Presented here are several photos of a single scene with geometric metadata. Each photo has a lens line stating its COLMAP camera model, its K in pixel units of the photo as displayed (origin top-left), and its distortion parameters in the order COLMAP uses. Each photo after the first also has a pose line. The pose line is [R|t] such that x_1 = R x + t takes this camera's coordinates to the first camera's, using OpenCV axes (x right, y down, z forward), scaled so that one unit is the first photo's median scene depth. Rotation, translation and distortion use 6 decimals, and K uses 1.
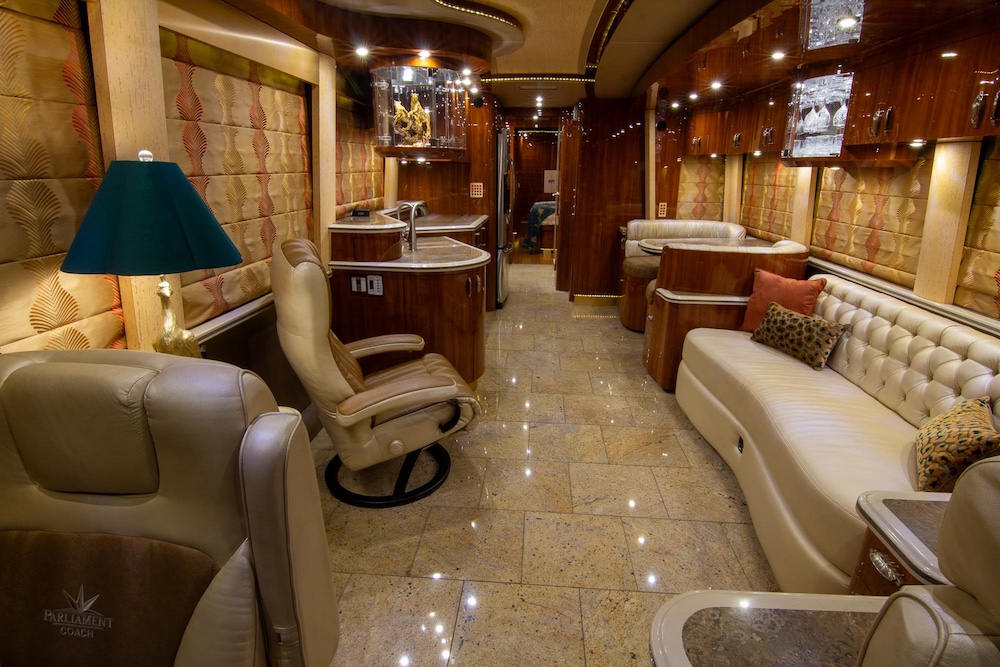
lens RADIAL K [[509.0, 0, 503.1], [0, 509.0, 331.4], [0, 0, 1]] dist [-0.011084, -0.008935]
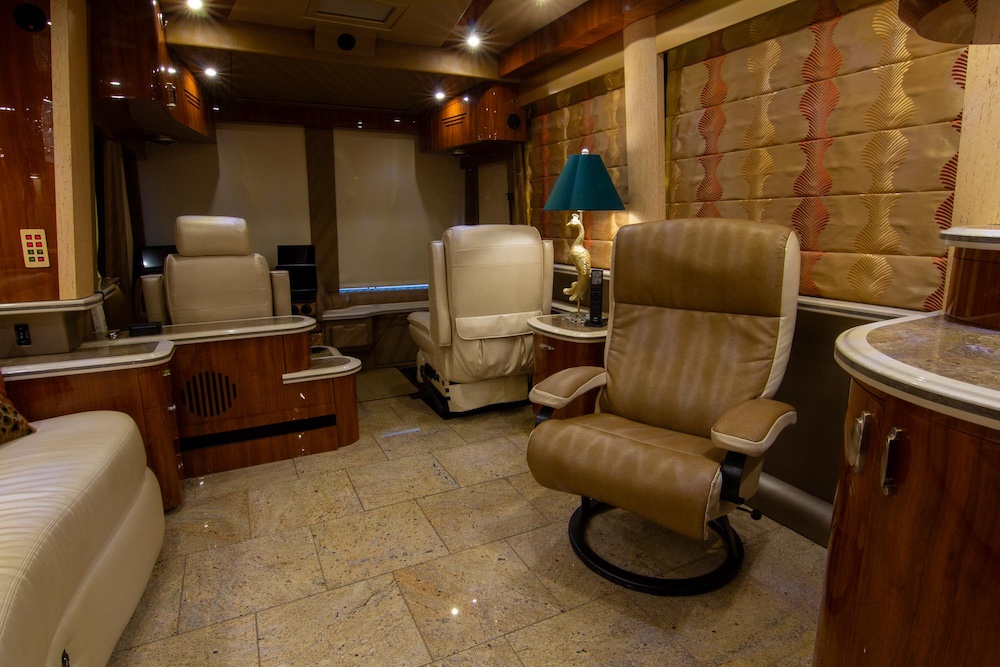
lens RADIAL K [[534.1, 0, 501.8], [0, 534.1, 330.9], [0, 0, 1]] dist [-0.001355, -0.017896]
pose [[-0.860079, 0.099705, -0.500323, 0.161442], [-0.157766, 0.880660, 0.446707, -0.153530], [0.485153, 0.463137, -0.741708, 0.675620]]
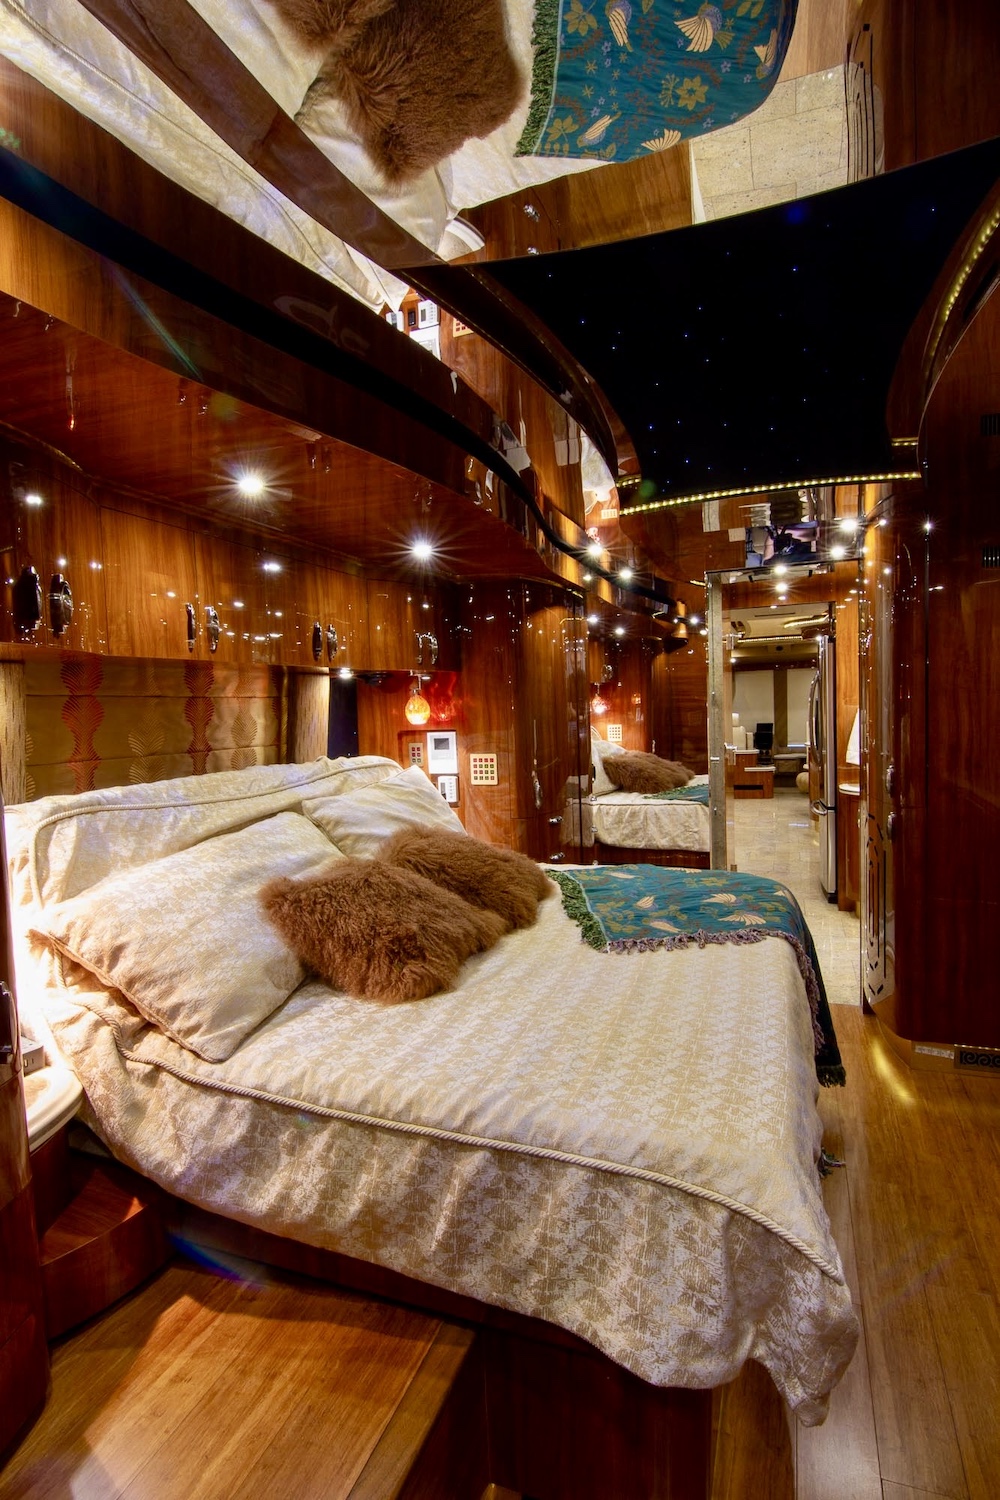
lens RADIAL K [[761.6, 0, 503.7], [0, 761.6, 755.5], [0, 0, 1]] dist [-0.002293, -0.011819]
pose [[-0.960881, 0.008405, 0.276835, 0.147640], [0.111929, 0.926065, 0.360383, -0.716852], [-0.253338, 0.377271, -0.890778, 2.239303]]
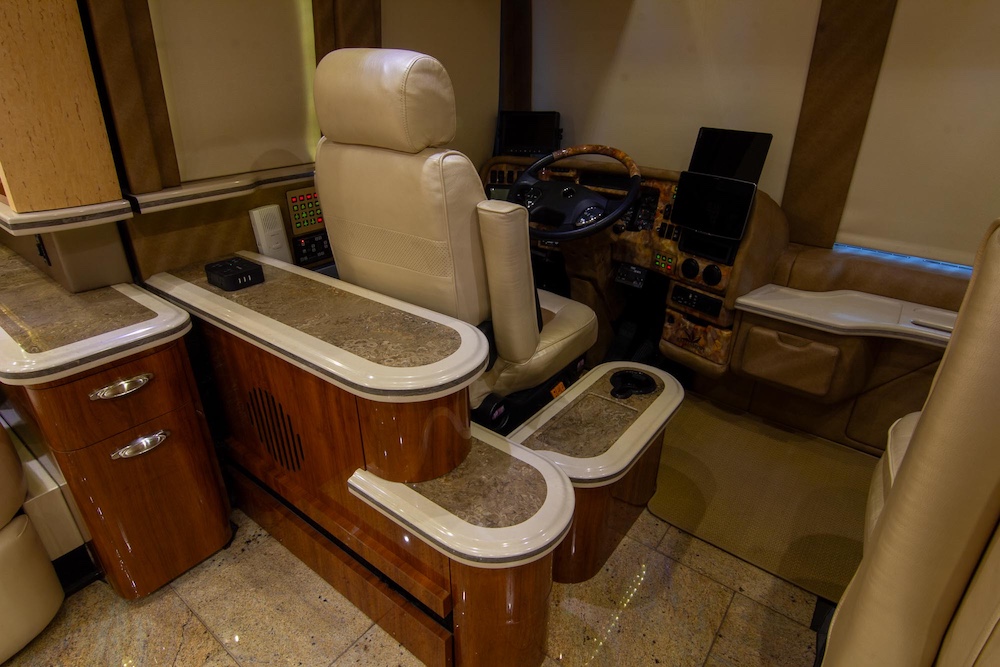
lens RADIAL K [[534.1, 0, 501.8], [0, 534.1, 330.9], [0, 0, 1]] dist [-0.001355, -0.017896]
pose [[-0.835616, -0.252636, 0.487772, -0.046434], [0.152658, 0.746184, 0.648001, -0.022508], [-0.527676, 0.615942, -0.584956, 0.271714]]
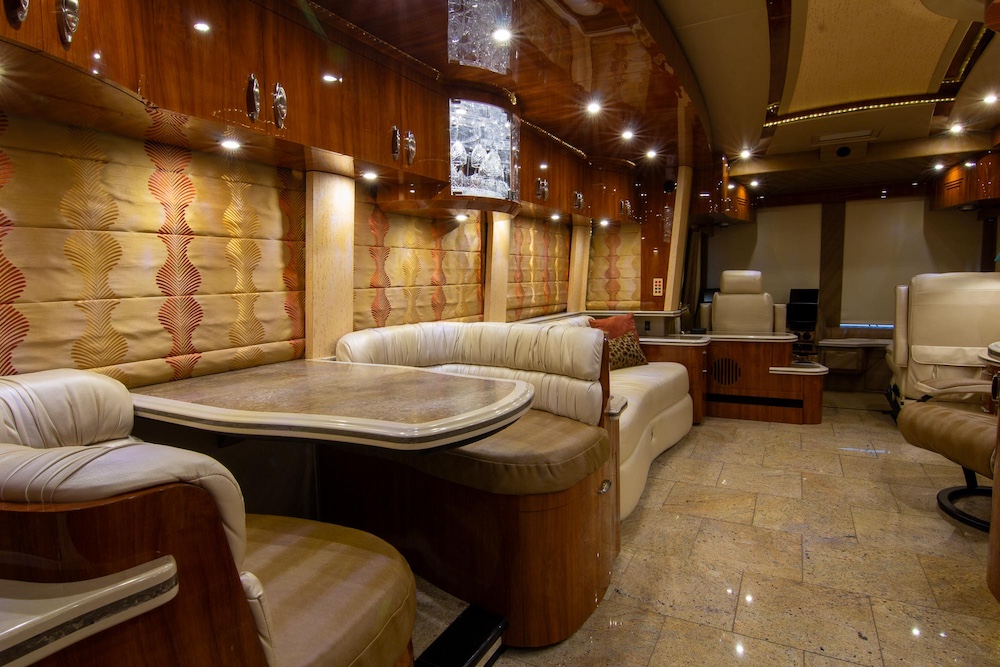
lens RADIAL K [[534.1, 0, 501.8], [0, 534.1, 330.9], [0, 0, 1]] dist [-0.001355, -0.017896]
pose [[-0.909560, -0.024244, 0.414865, 0.126091], [0.145635, 0.916393, 0.372847, -0.272852], [-0.389219, 0.399545, -0.829983, 1.034905]]
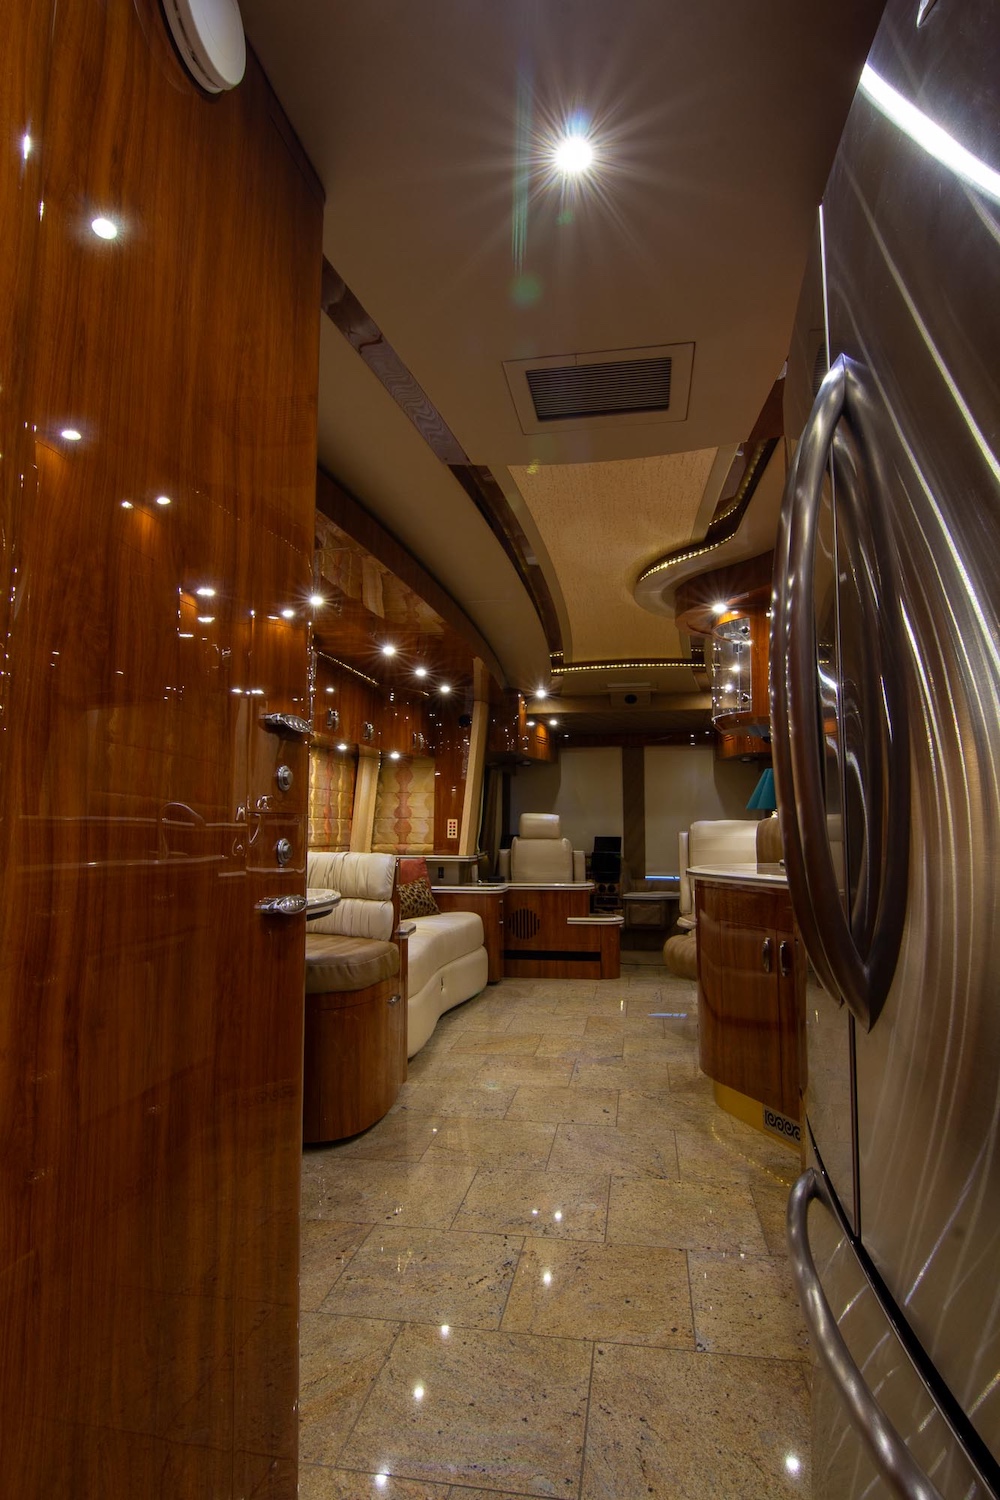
lens RADIAL K [[801.2, 0, 500.0], [0, 801.2, 750.0], [0, 0, 1]] dist [-0.001355, -0.017896]
pose [[-0.994778, 0.000419, 0.102063, 0.069245], [0.022481, 0.976331, 0.215111, -0.339302], [-0.099557, 0.216282, -0.971242, 1.288775]]
